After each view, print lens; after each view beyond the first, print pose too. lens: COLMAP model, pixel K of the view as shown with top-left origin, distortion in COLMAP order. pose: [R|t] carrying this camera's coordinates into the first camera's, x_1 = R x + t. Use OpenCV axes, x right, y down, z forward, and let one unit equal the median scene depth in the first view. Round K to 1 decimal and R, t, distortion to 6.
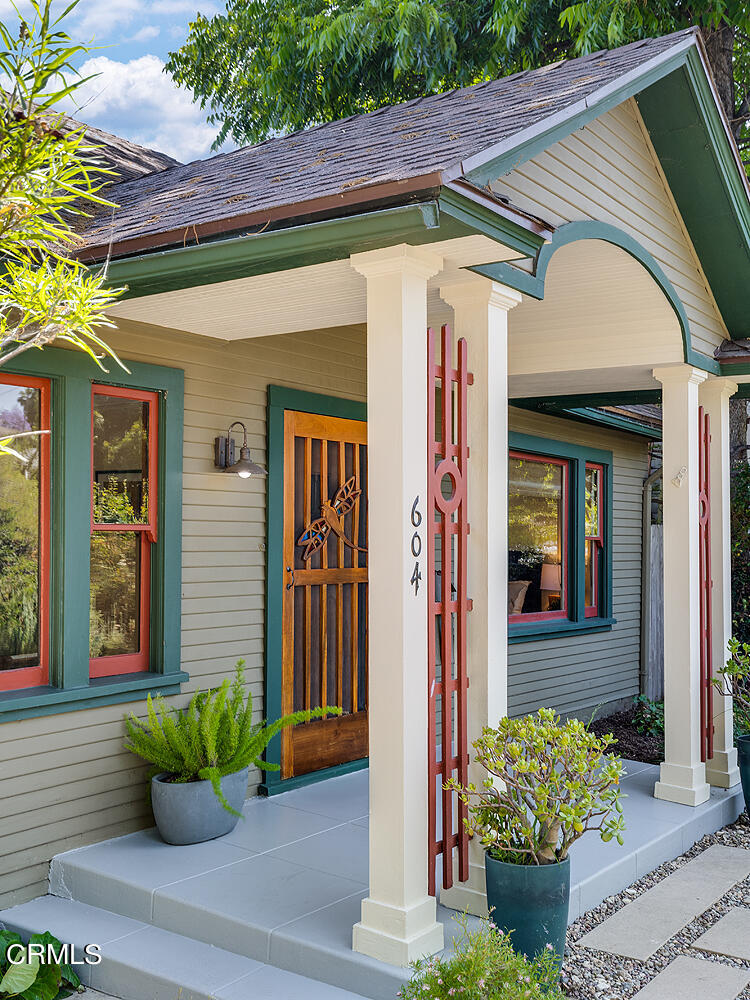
lens RADIAL K [[1028.4, 0, 373.7], [0, 1028.4, 537.7], [0, 0, 1]] dist [0.010488, 0.007839]
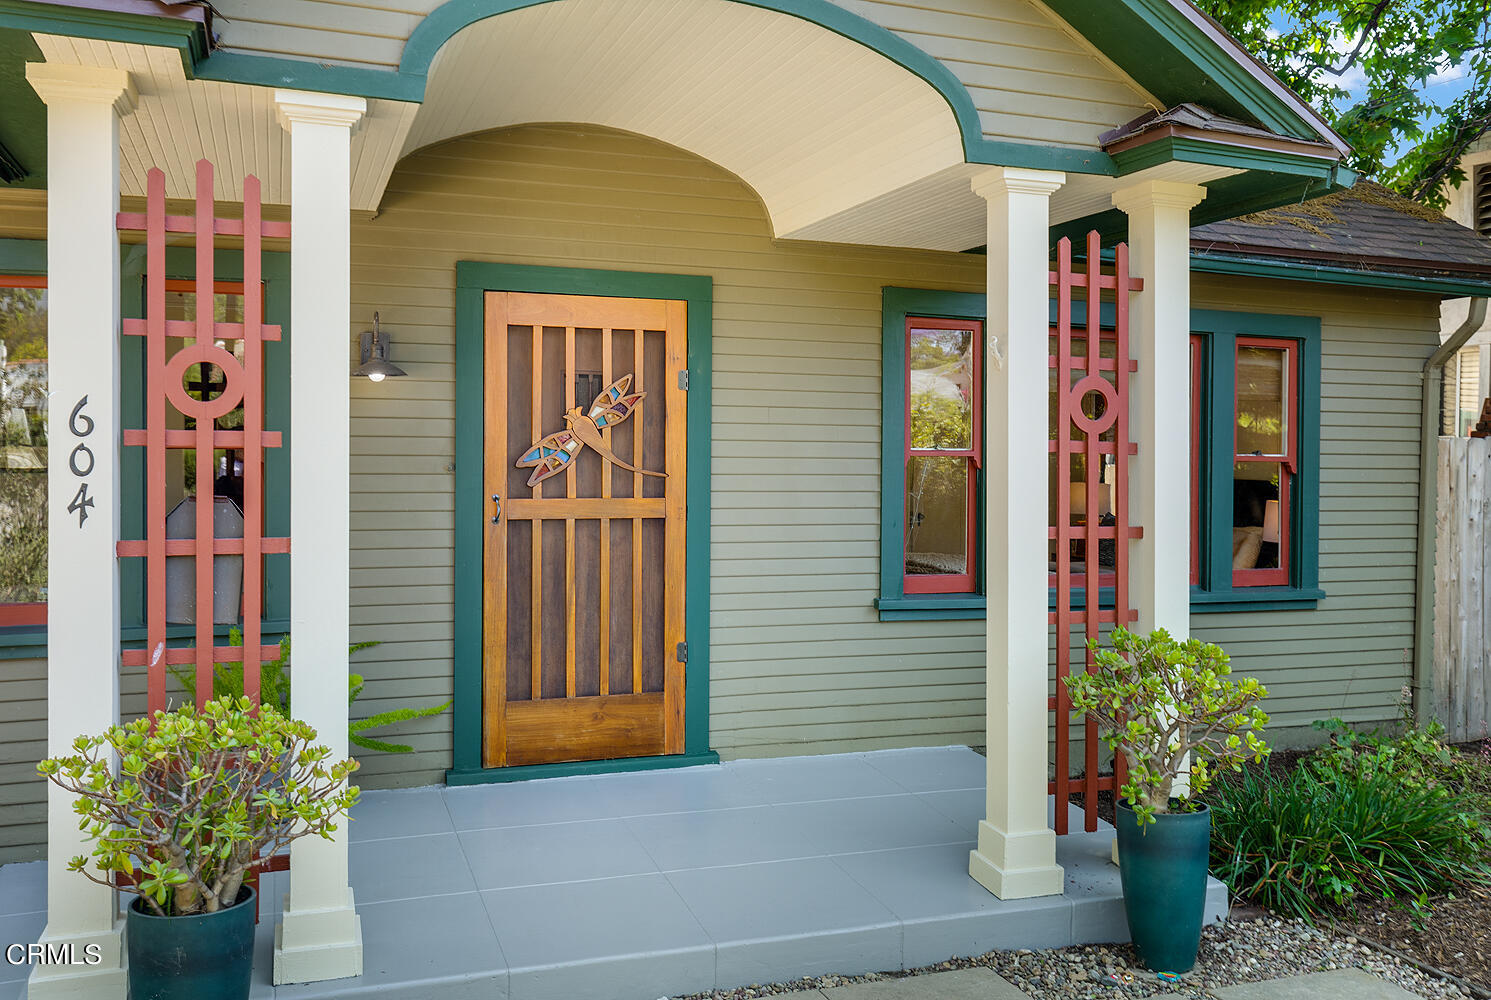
lens RADIAL K [[1270.4, 0, 751.0], [0, 1270.4, 476.9], [0, 0, 1]] dist [-0.002506, 0.005509]
pose [[0.835676, 0.001656, -0.549220, 0.587729], [0.002855, 0.999969, 0.007360, 0.008193], [0.549215, -0.007718, 0.835645, 0.298853]]
